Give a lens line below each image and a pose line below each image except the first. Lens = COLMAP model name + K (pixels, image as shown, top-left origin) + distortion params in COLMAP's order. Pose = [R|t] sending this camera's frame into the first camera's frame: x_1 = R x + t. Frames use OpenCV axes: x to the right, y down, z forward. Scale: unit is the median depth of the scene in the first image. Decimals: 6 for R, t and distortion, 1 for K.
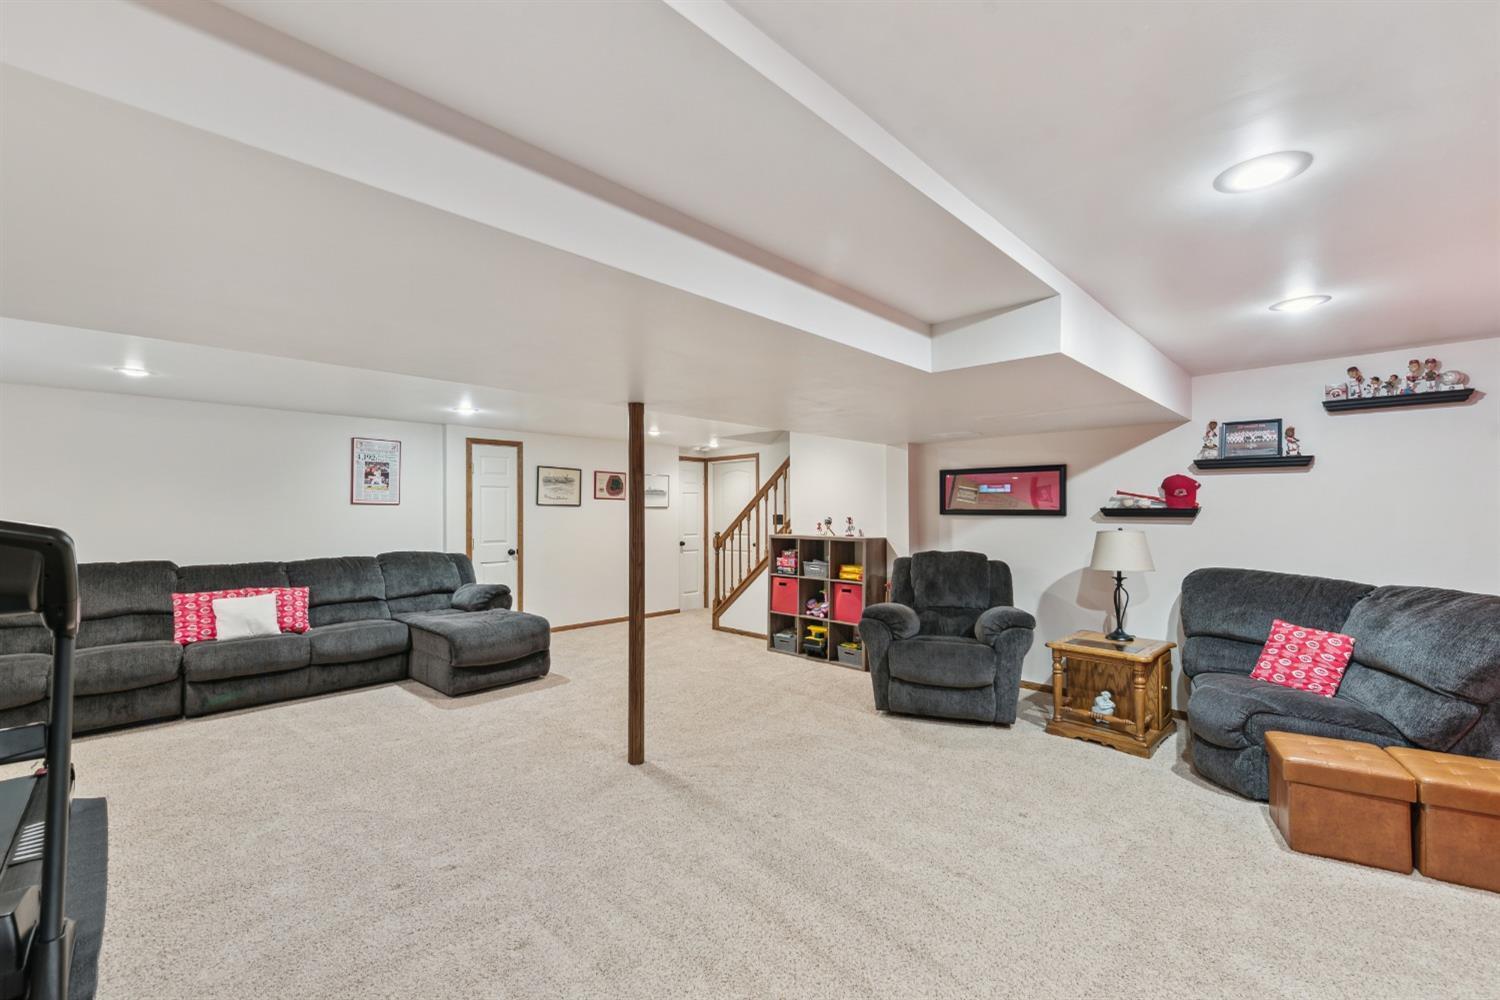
lens RADIAL K [[600.5, 0, 750.8], [0, 600.5, 507.7], [0, 0, 1]] dist [0.014731, -0.001274]
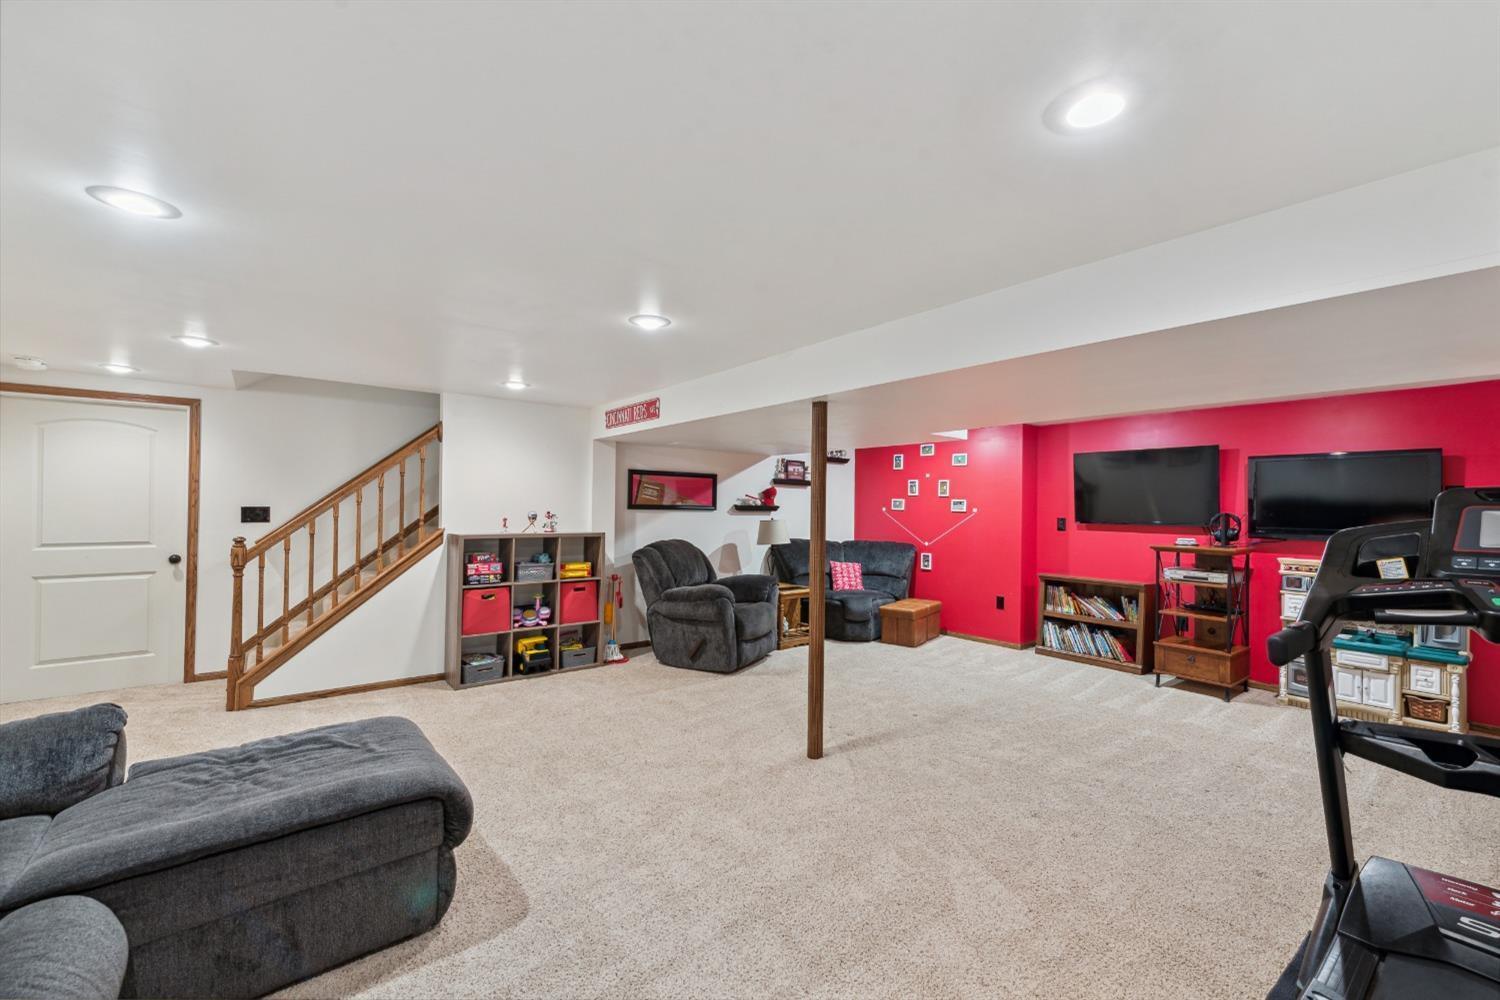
lens RADIAL K [[610.1, 0, 753.7], [0, 610.1, 502.9], [0, 0, 1]] dist [0.001361, -0.000036]
pose [[0.138160, 0.012251, 0.990334, -0.886424], [-0.017016, 0.999805, -0.009994, 0.008964], [-0.990264, -0.015471, 0.138341, 0.705132]]
